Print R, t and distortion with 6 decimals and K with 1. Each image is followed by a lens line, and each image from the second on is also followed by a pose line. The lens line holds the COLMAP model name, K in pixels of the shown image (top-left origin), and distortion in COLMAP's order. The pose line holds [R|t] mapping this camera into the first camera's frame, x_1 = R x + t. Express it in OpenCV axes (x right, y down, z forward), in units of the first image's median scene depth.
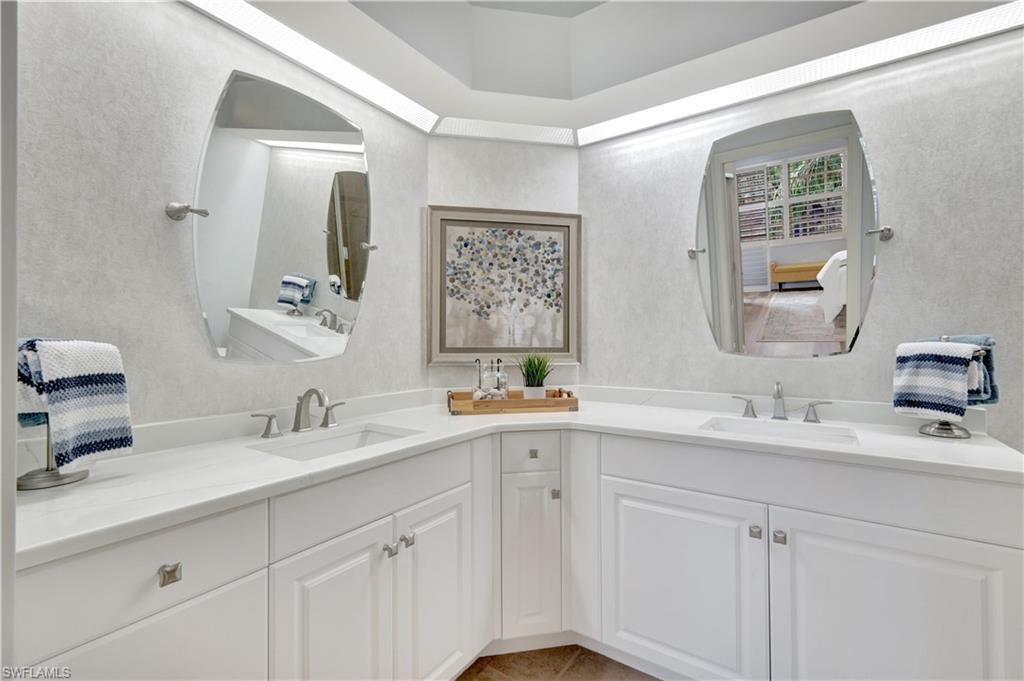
lens RADIAL K [[450.1, 0, 512.6], [0, 450.1, 337.0], [0, 0, 1]] dist [0.005302, 0.000528]
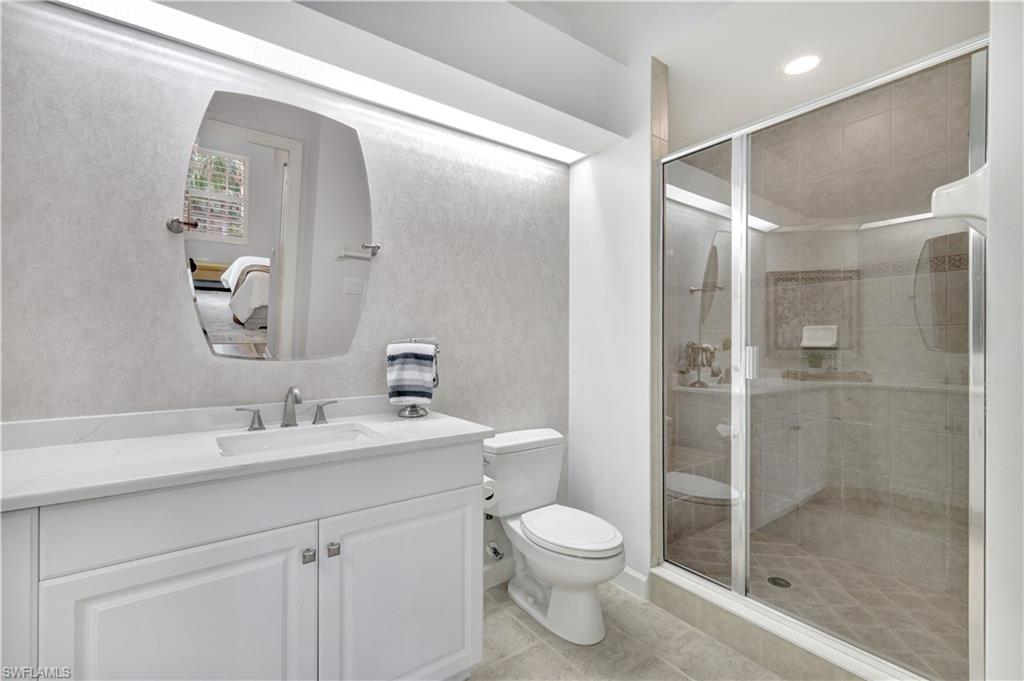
lens RADIAL K [[450.1, 0, 514.9], [0, 450.1, 340.5], [0, 0, 1]] dist [0.005302, 0.000528]
pose [[0.334765, 0.006113, 0.942282, -0.154116], [-0.008772, 0.999956, -0.003371, 0.004725], [-0.942261, -0.007138, 0.334804, 0.294139]]
